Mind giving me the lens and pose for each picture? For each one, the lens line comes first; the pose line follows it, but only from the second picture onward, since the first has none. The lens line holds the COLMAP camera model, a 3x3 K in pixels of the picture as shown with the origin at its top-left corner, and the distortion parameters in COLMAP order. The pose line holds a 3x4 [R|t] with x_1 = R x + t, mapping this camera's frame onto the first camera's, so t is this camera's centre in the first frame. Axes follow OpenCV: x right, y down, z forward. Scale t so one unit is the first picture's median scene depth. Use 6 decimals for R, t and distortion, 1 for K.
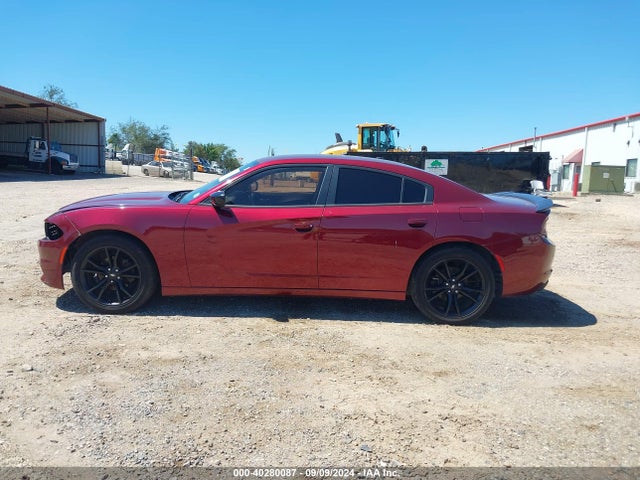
lens RADIAL K [[513.4, 0, 324.3], [0, 513.4, 238.7], [0, 0, 1]] dist [-0.011355, 0.012617]
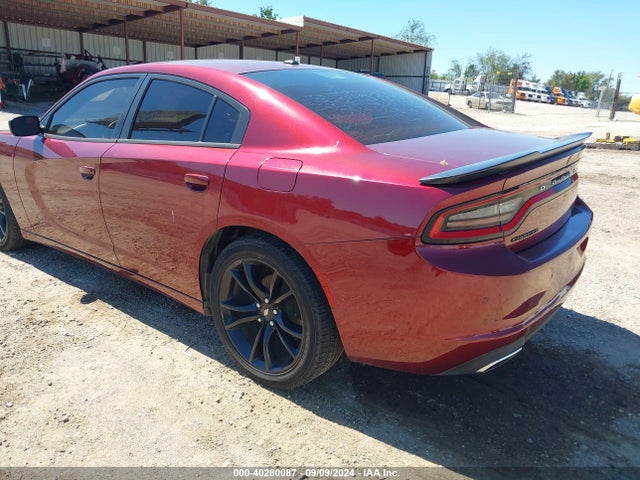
lens RADIAL K [[513.4, 0, 326.2], [0, 513.4, 240.4], [0, 0, 1]] dist [-0.011355, 0.012617]
pose [[0.779112, 0.161241, -0.605794, 0.088350], [-0.082082, 0.984275, 0.156413, -0.009397], [0.621488, -0.072138, 0.780095, 0.094391]]
